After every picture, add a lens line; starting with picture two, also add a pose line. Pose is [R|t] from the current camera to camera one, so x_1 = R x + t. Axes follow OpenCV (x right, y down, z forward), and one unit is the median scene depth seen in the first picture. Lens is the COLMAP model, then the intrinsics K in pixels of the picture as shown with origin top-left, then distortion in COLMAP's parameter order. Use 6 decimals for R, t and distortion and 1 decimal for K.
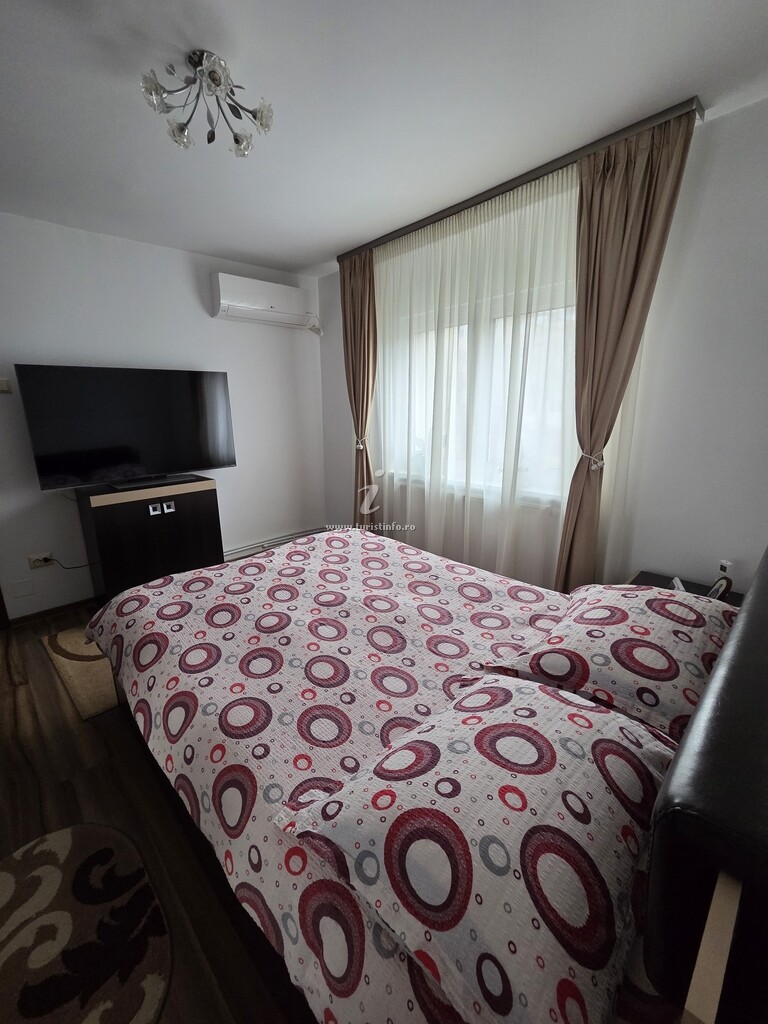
lens RADIAL K [[423.4, 0, 370.4], [0, 423.4, 507.7], [0, 0, 1]] dist [-0.002009, -0.000021]
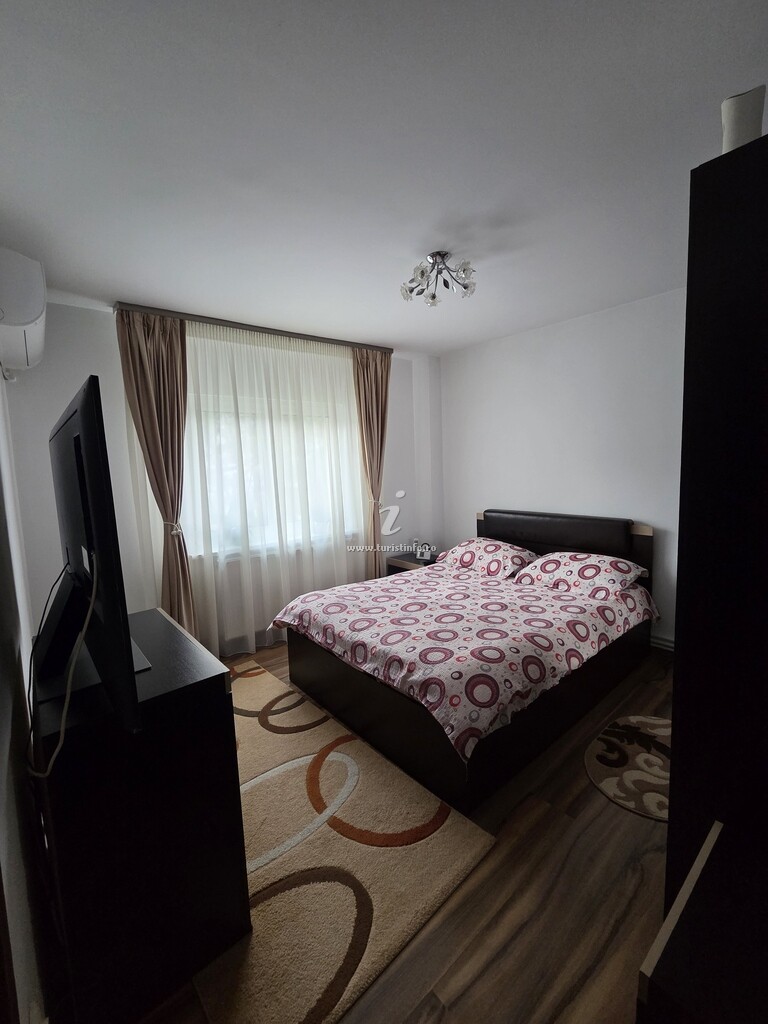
lens RADIAL K [[423.4, 0, 370.4], [0, 423.4, 507.7], [0, 0, 1]] dist [-0.002009, -0.000021]
pose [[0.066307, -0.087789, 0.993930, -1.602073], [0.268878, 0.960846, 0.066930, -0.279301], [-0.960889, 0.262808, 0.087316, 1.080696]]
